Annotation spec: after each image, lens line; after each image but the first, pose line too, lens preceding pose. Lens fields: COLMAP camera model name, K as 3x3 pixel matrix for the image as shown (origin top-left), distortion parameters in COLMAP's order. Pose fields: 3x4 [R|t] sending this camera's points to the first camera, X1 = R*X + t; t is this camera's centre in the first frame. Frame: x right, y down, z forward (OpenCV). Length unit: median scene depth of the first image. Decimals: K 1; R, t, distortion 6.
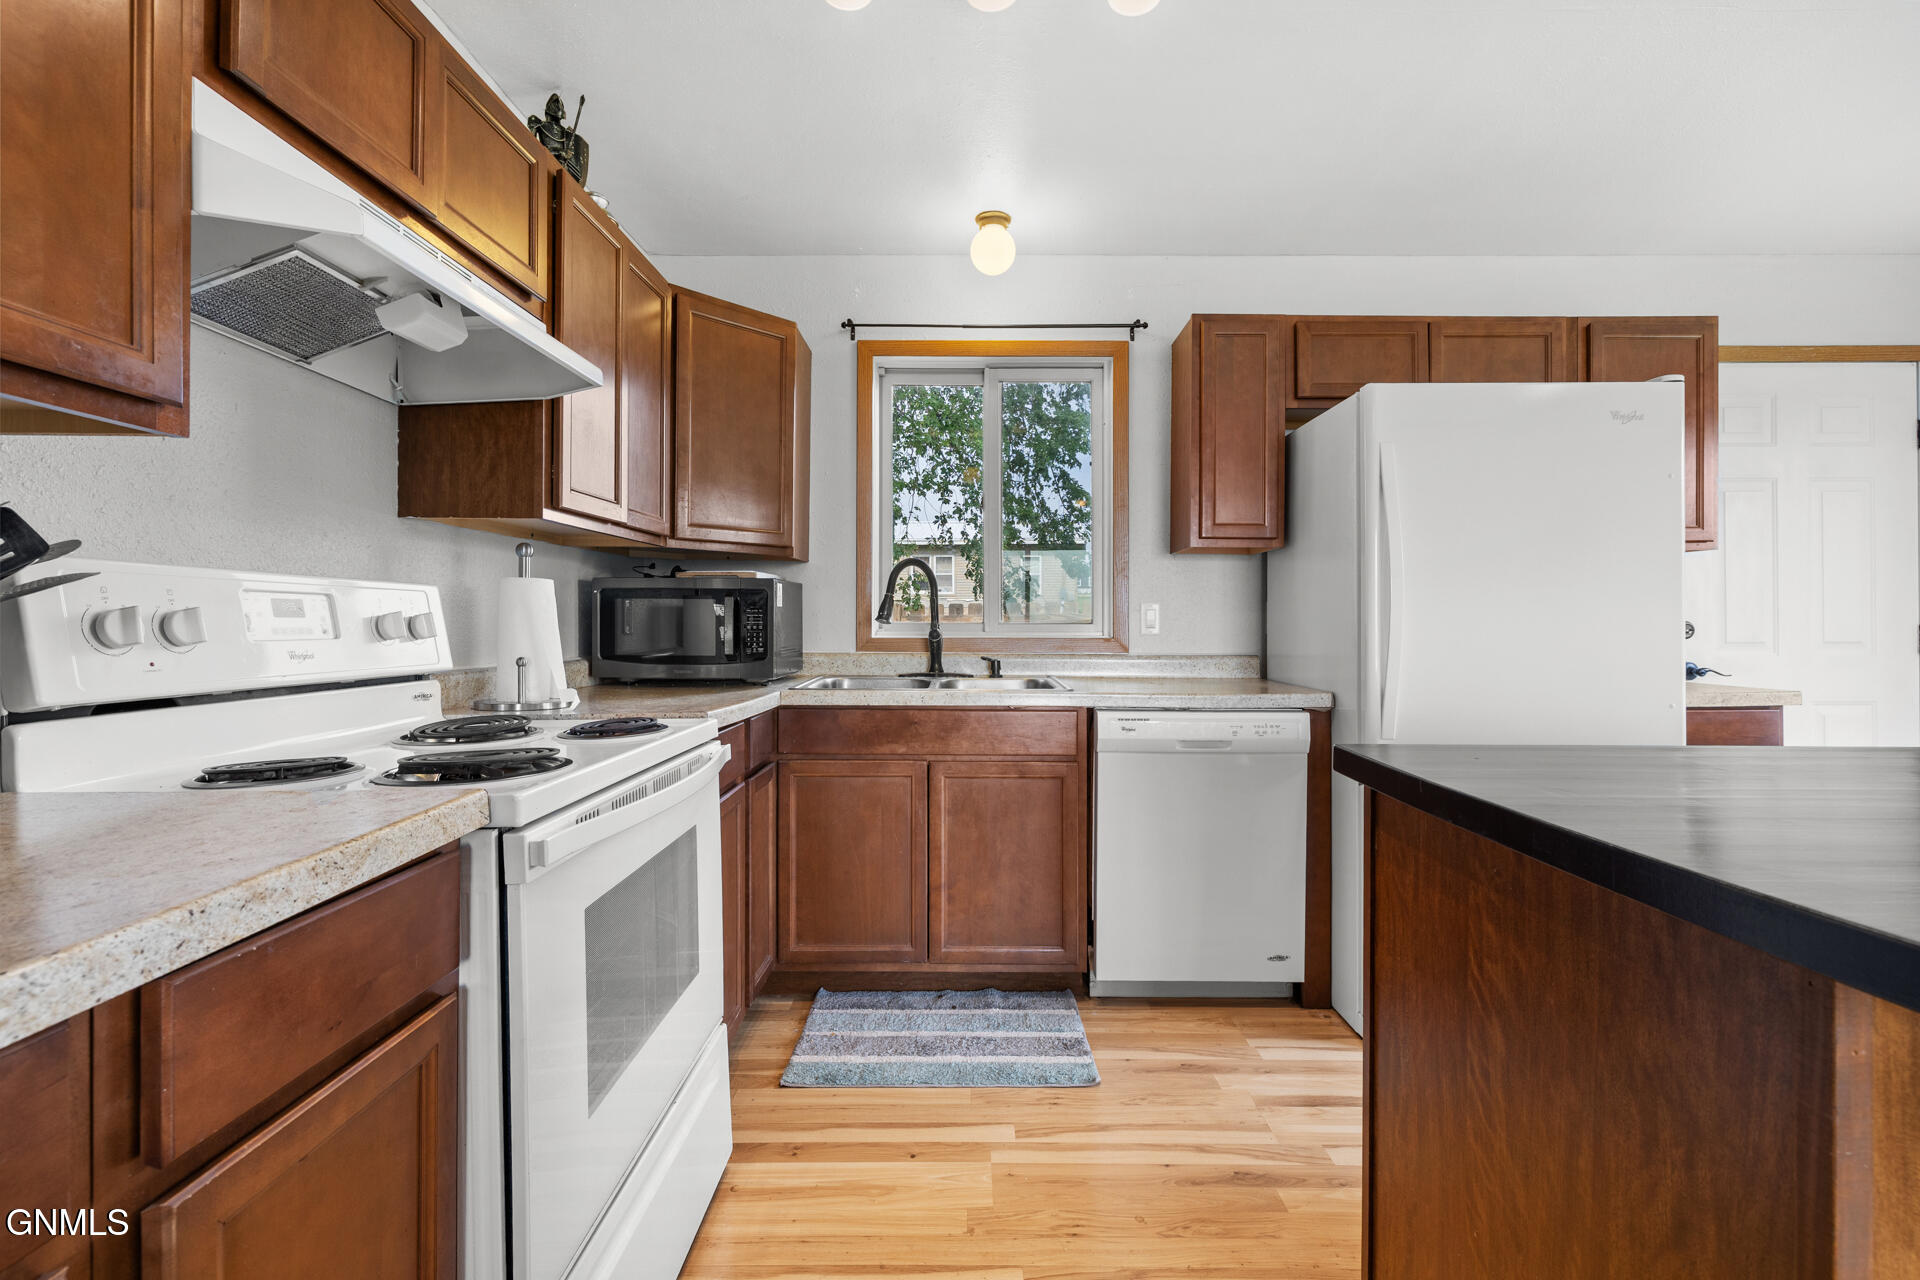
lens RADIAL K [[824.9, 0, 963.7], [0, 824.9, 614.6], [0, 0, 1]] dist [0.006536, 0.000009]
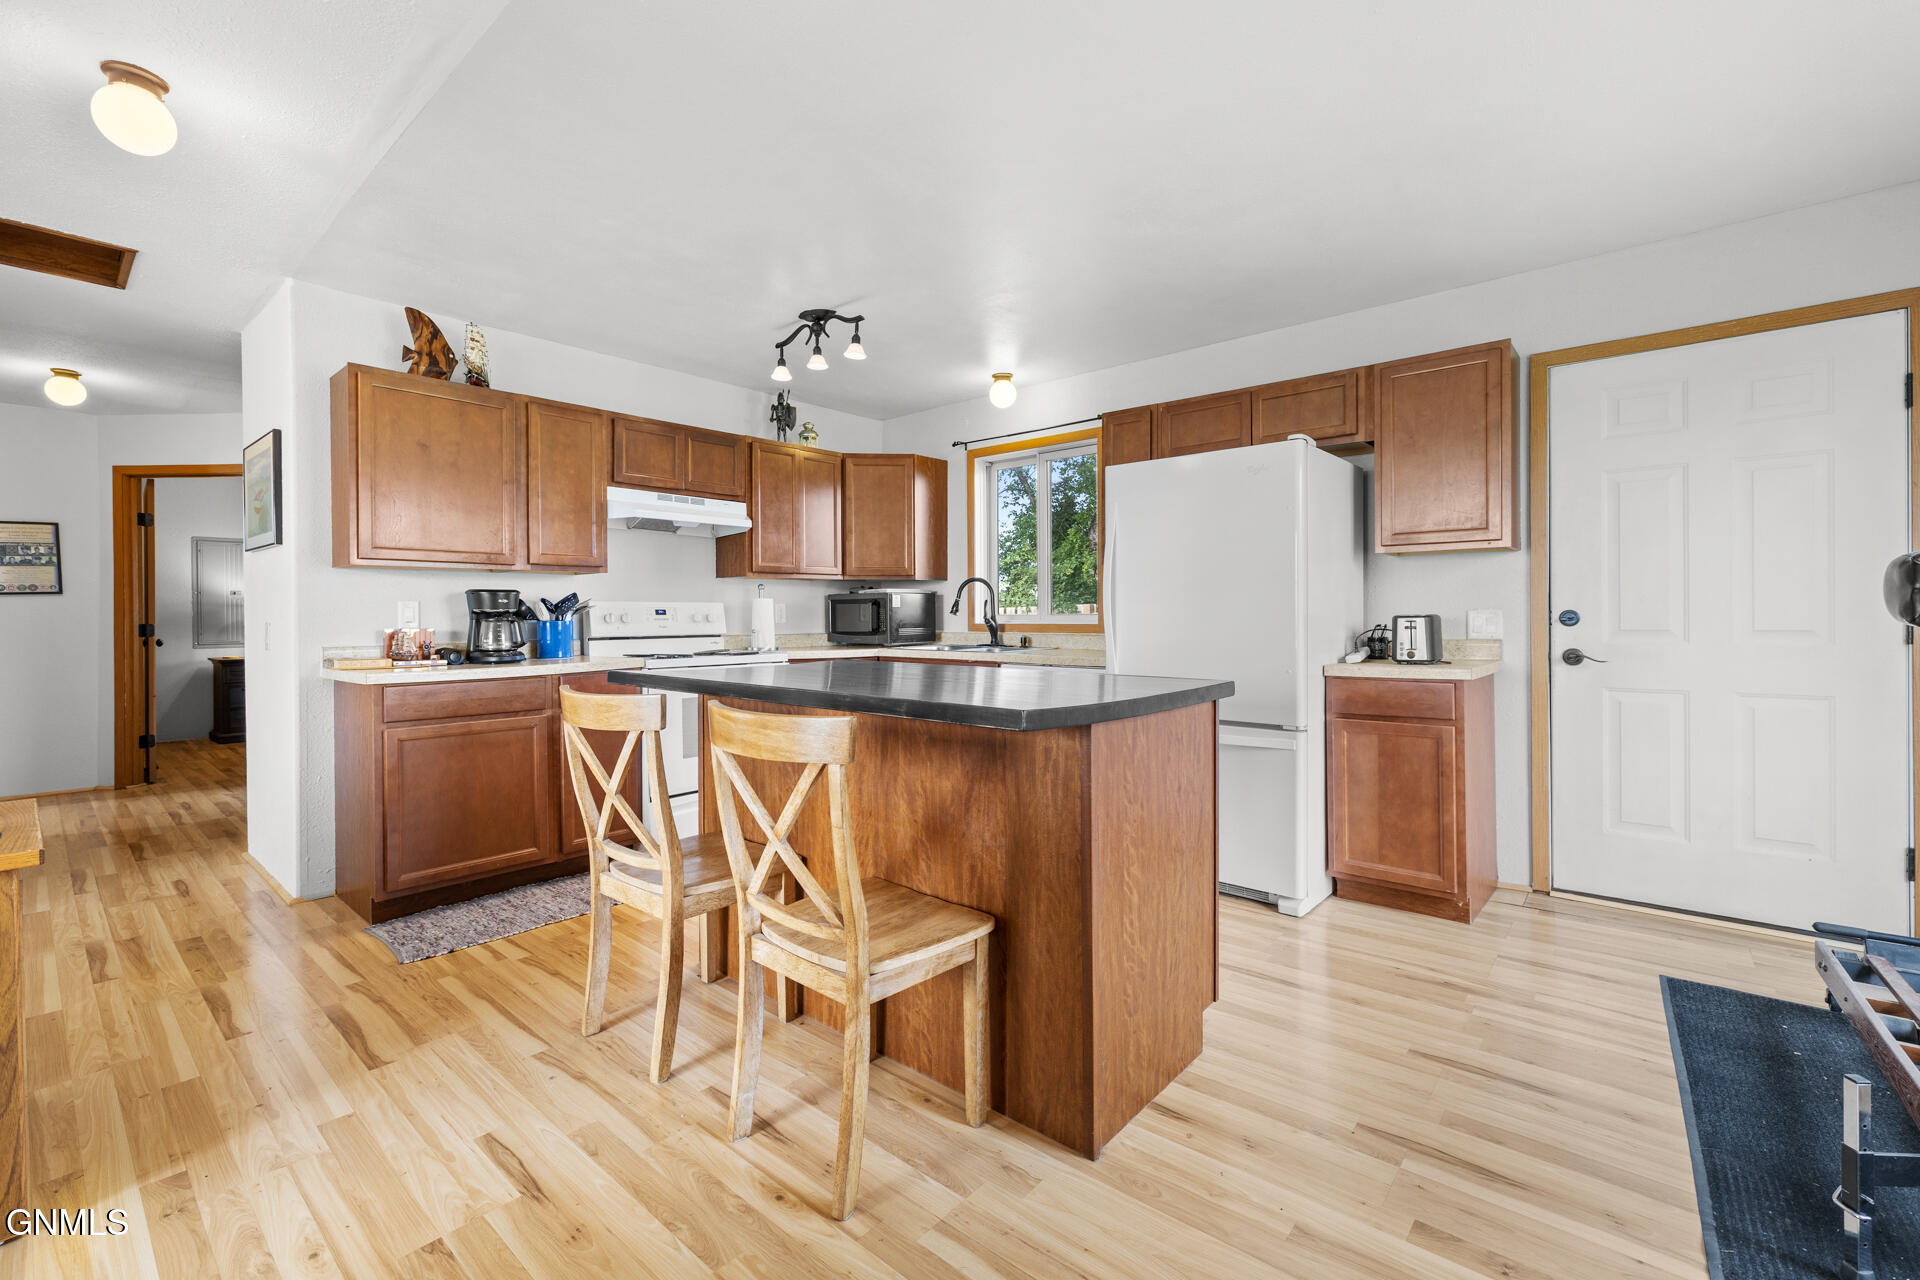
lens RADIAL K [[824.9, 0, 960.8], [0, 824.9, 623.6], [0, 0, 1]] dist [0.006536, 0.000009]
pose [[0.765494, 0.000817, -0.643443, 1.175767], [0.011691, 0.999816, 0.015178, 0.000485], [0.643337, -0.019141, 0.765344, -0.395435]]
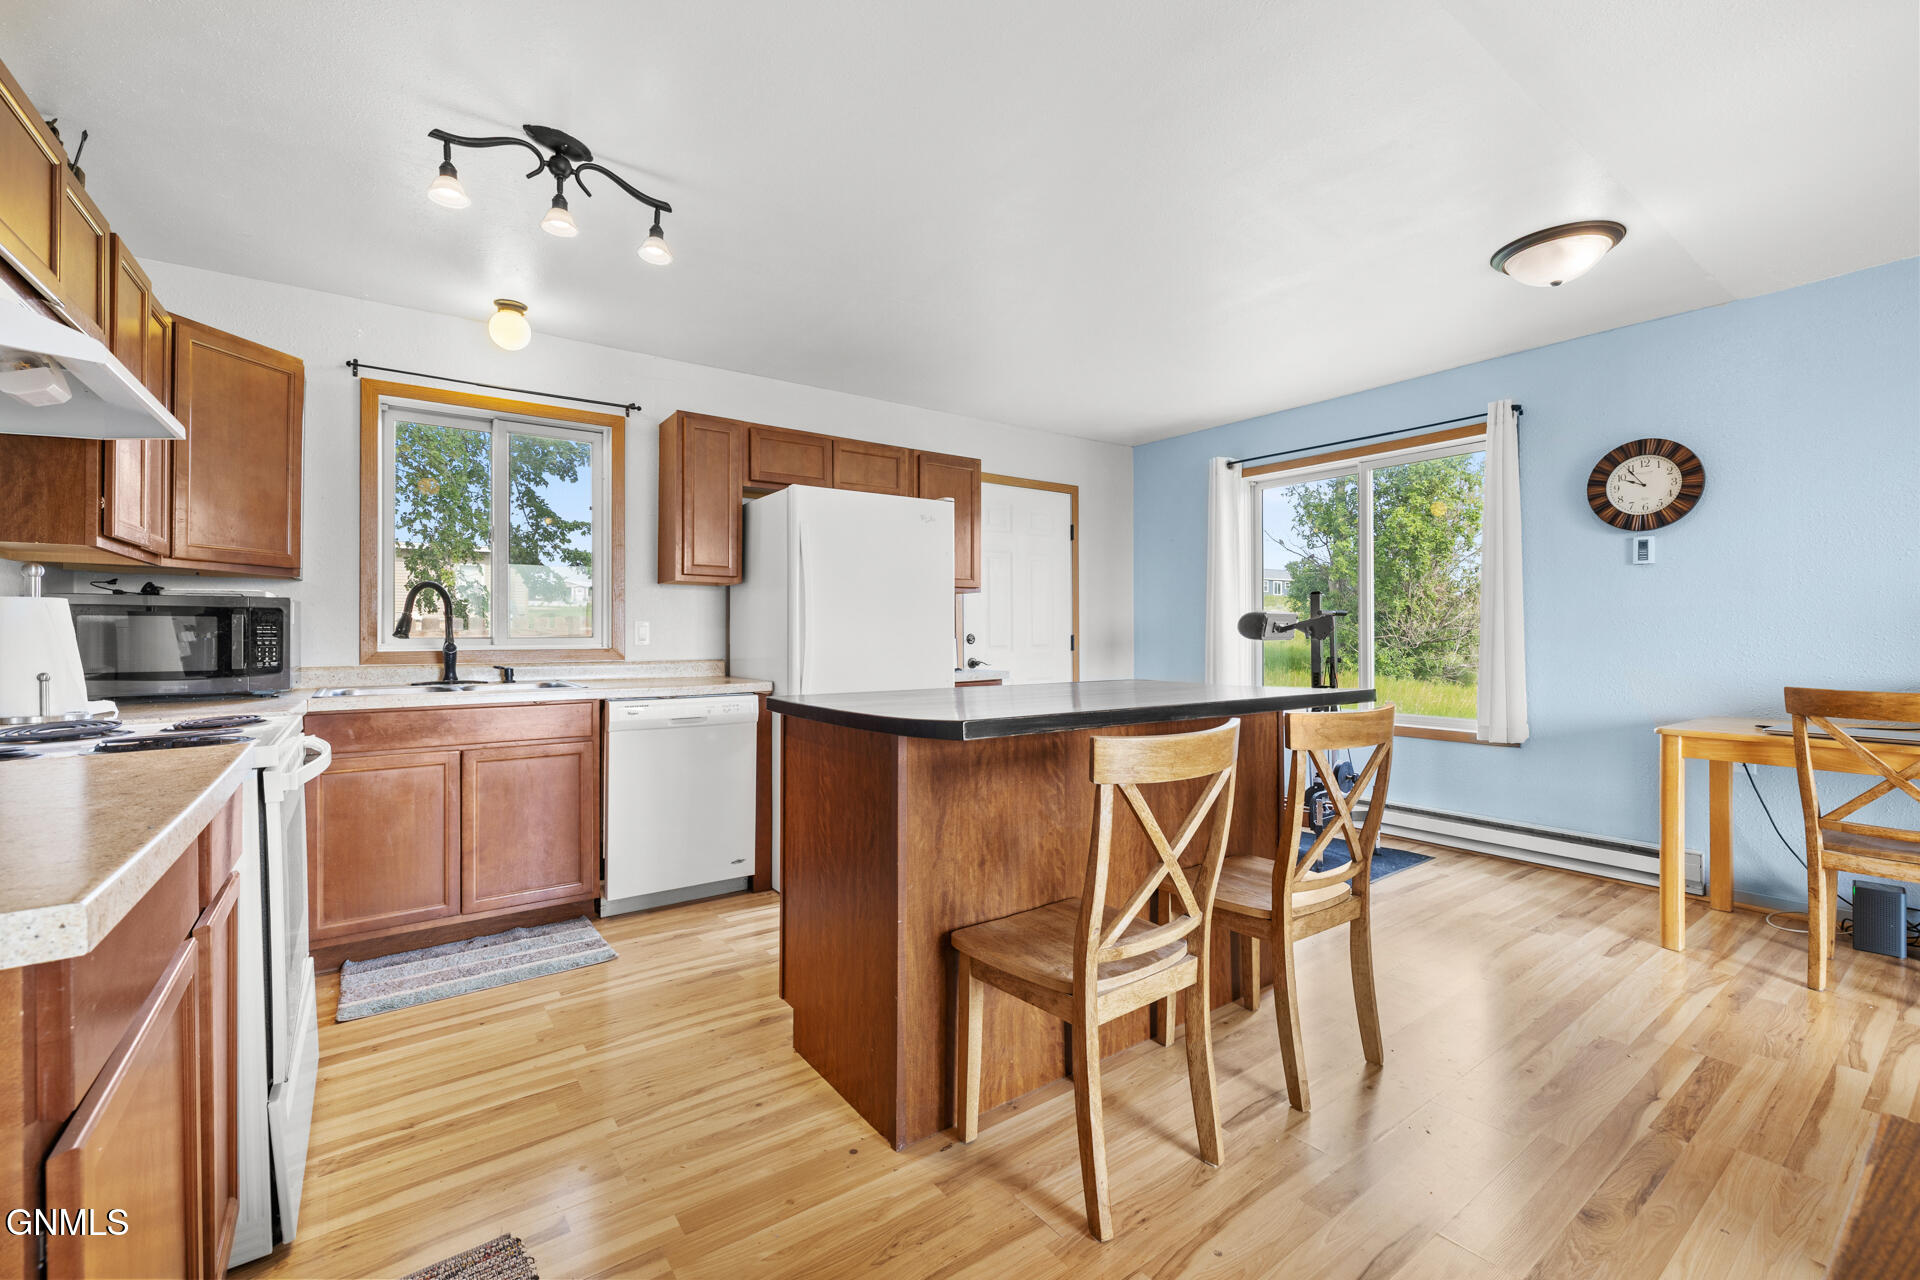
lens RADIAL K [[824.9, 0, 973.3], [0, 824.9, 627.2], [0, 0, 1]] dist [0.006536, 0.000009]
pose [[0.798458, 0.000188, 0.602050, -0.170599], [0.001175, 0.999998, -0.001871, -0.002066], [-0.602049, 0.002201, 0.798456, -0.427840]]
